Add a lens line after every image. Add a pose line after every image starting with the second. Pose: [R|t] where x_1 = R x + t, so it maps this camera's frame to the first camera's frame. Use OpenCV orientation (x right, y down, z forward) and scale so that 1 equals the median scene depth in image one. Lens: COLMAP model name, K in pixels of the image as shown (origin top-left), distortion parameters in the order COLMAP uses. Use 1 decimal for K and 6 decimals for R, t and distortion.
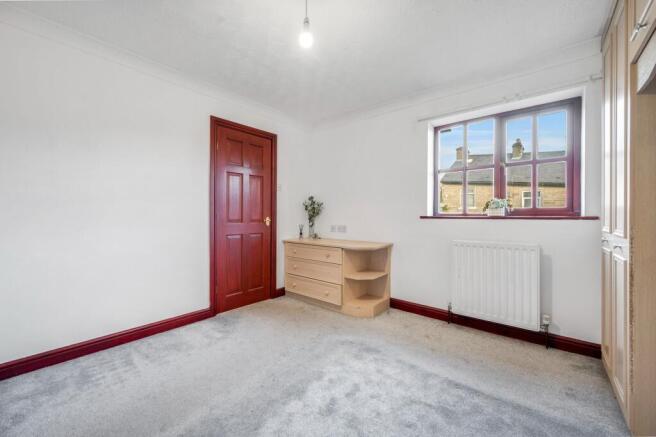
lens RADIAL K [[262.0, 0, 328.7], [0, 262.0, 215.5], [0, 0, 1]] dist [0.000088, 0.000389]
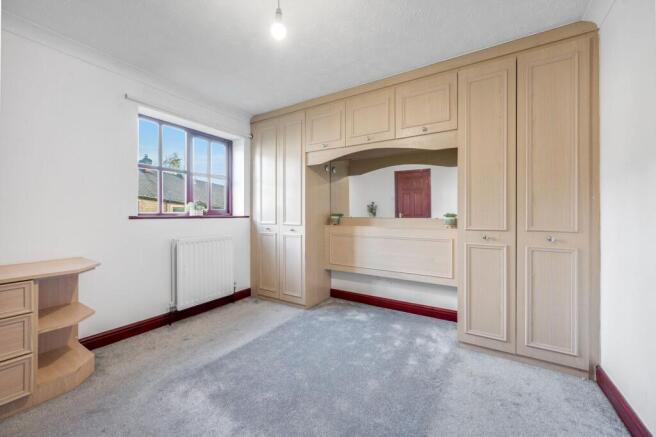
lens RADIAL K [[262.0, 0, 328.7], [0, 262.0, 215.5], [0, 0, 1]] dist [0.000088, 0.000389]
pose [[-0.154546, 0.000403, 0.987986, -0.647609], [0.005670, 0.999984, 0.000479, 0.004150], [-0.987969, 0.005676, -0.154545, 0.603787]]
